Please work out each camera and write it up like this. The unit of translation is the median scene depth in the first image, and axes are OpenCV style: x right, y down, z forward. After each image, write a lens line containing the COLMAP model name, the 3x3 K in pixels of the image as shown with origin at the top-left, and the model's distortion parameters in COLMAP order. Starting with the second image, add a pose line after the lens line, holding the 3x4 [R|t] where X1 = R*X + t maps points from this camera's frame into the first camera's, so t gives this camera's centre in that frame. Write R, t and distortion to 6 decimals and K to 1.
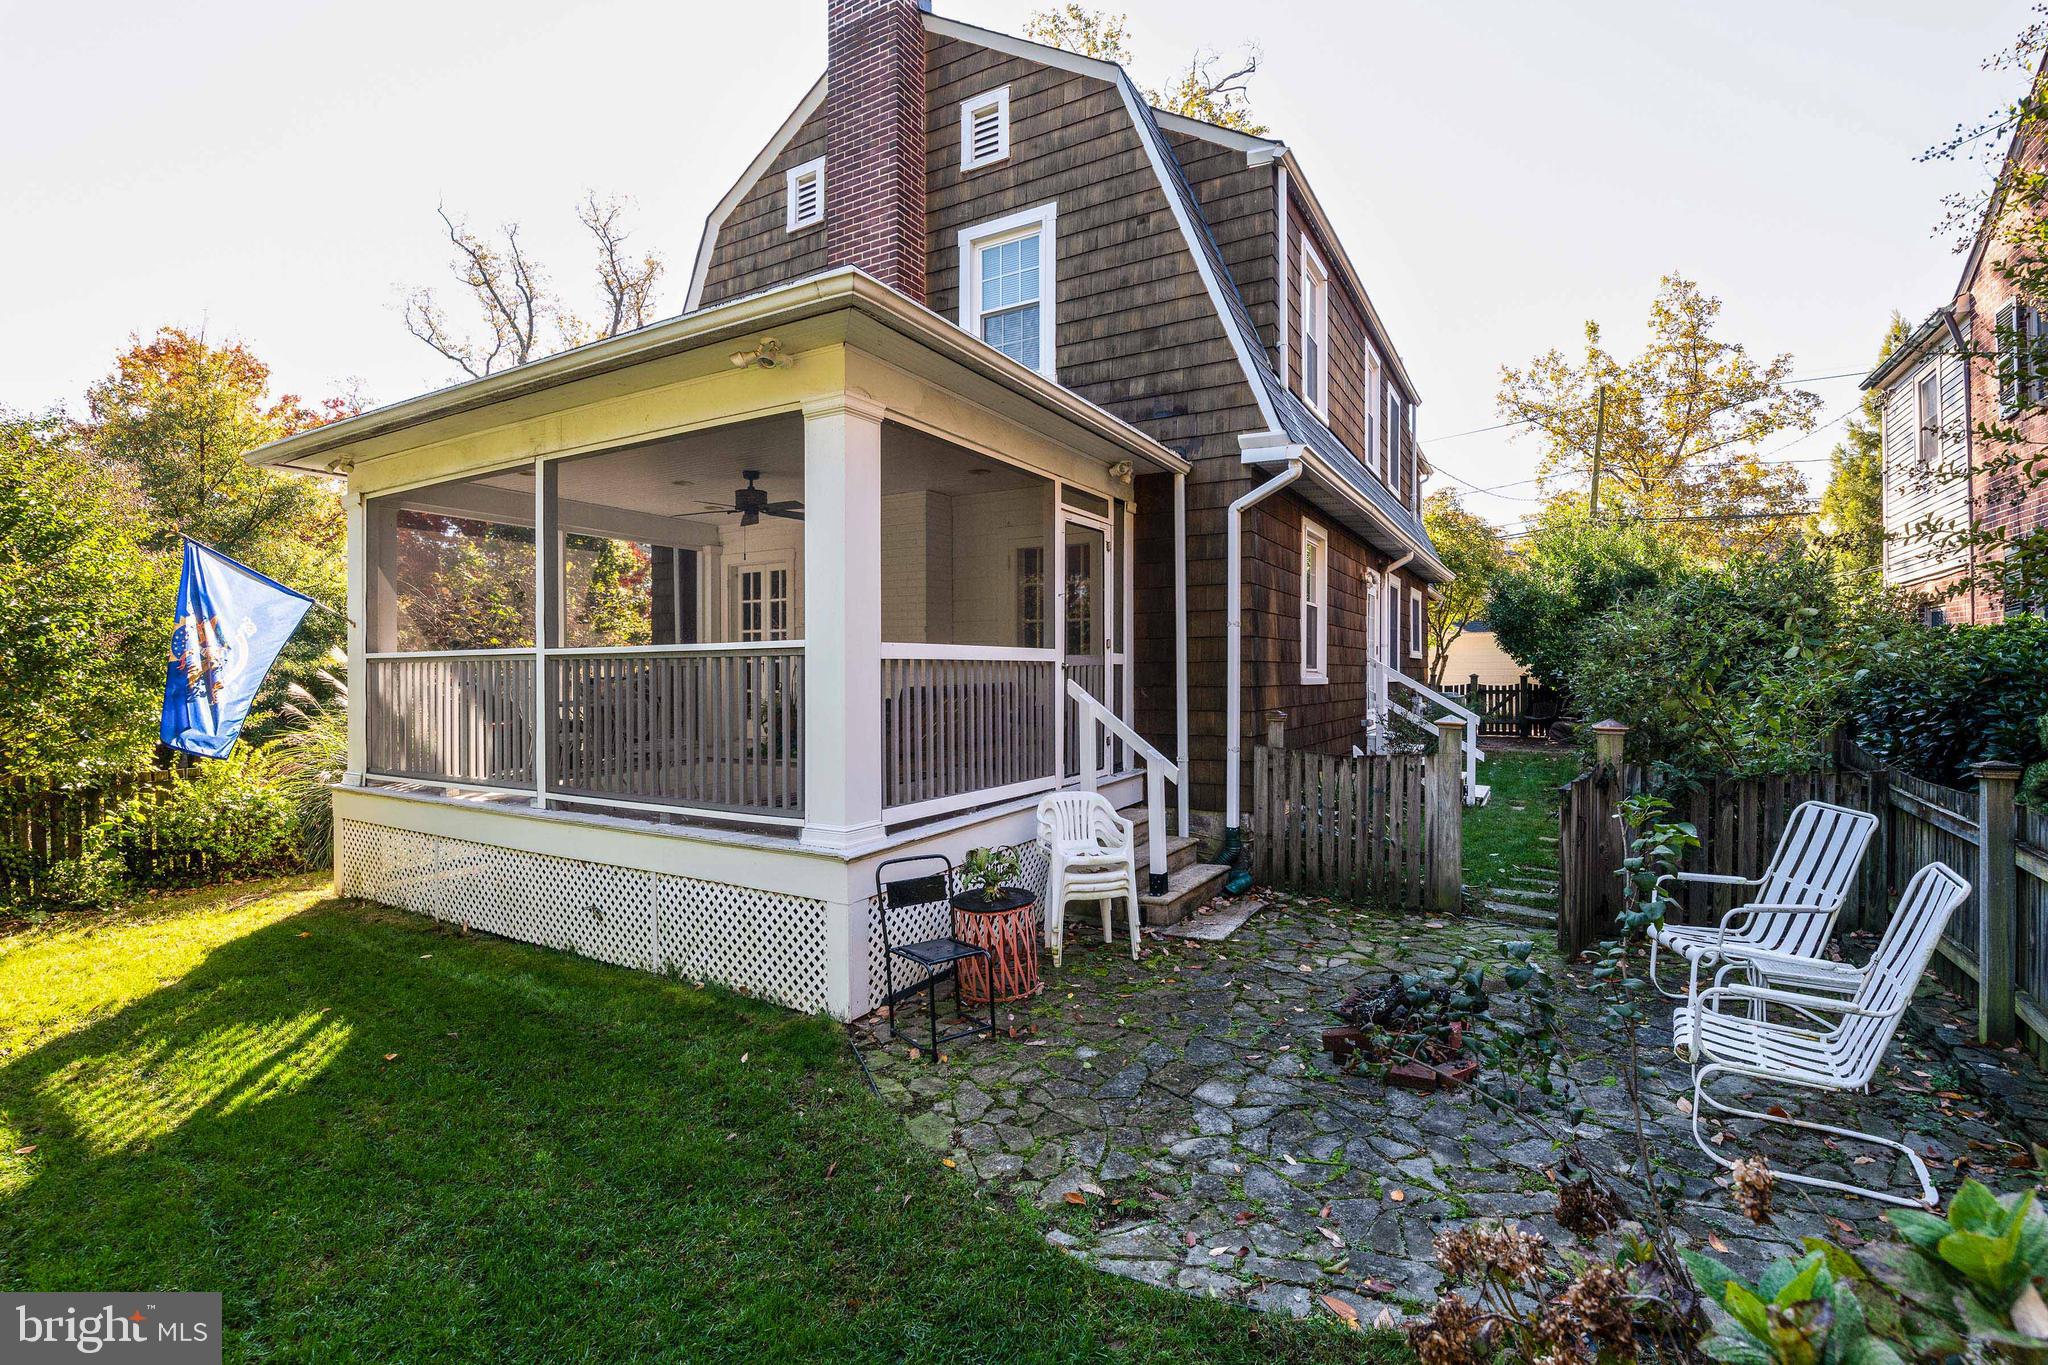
lens RADIAL K [[914.8, 0, 1024.0], [0, 914.8, 682.5], [0, 0, 1]] dist [-0.047239, -0.000097]
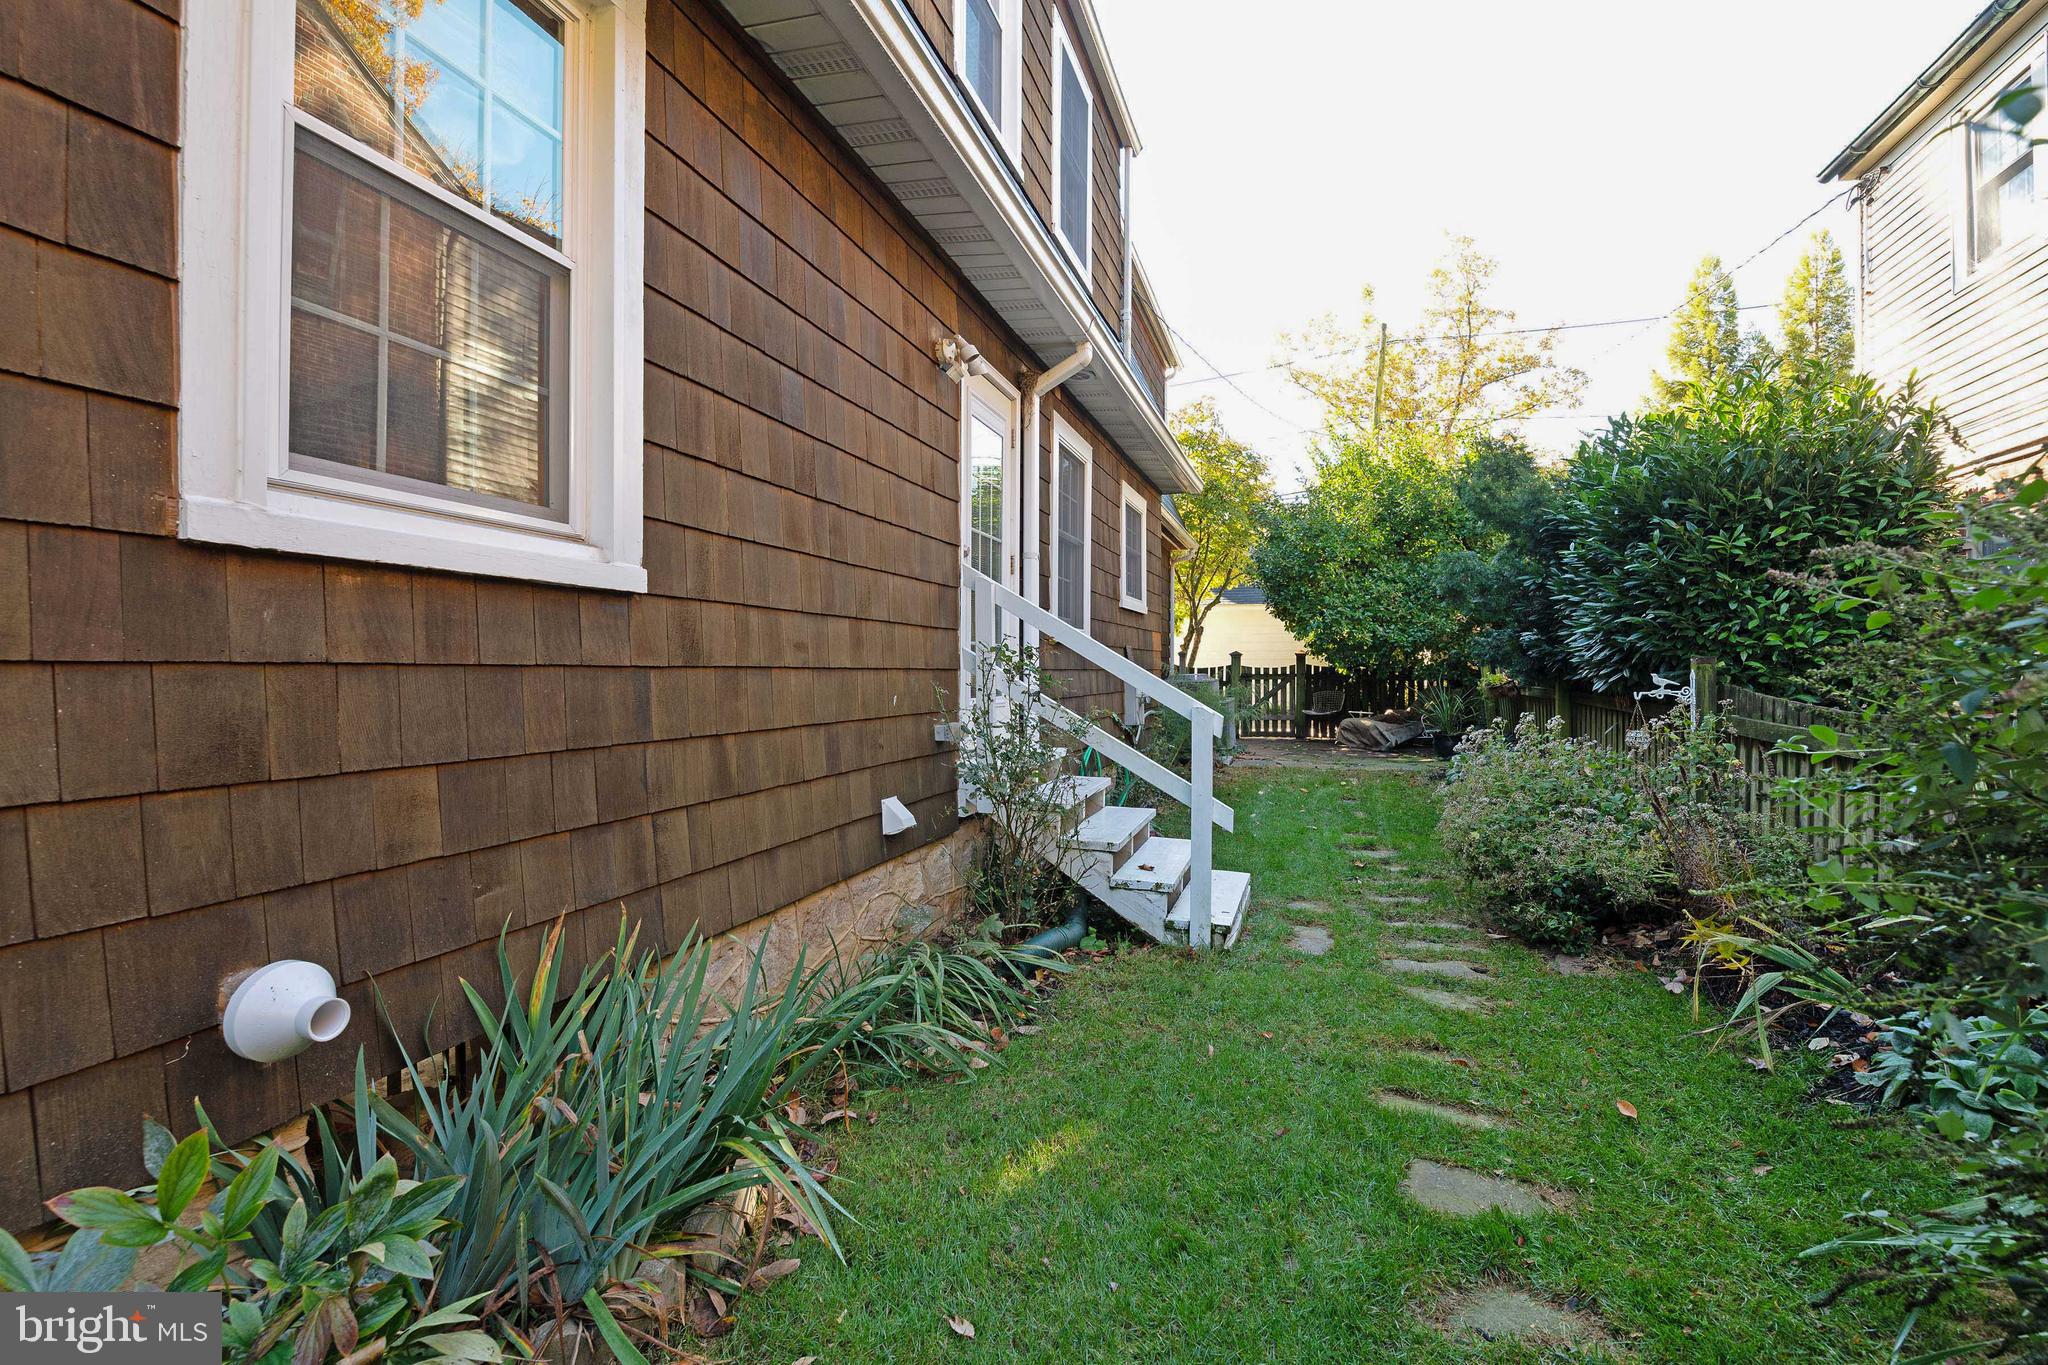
lens RADIAL K [[1000.4, 0, 1024.0], [0, 1000.4, 682.5], [0, 0, 1]] dist [-0.001924, -0.000293]
pose [[0.970144, -0.003190, 0.242509, 0.130368], [0.001744, 0.999979, 0.006179, 0.008763], [-0.242524, -0.005572, 0.970129, 0.248800]]
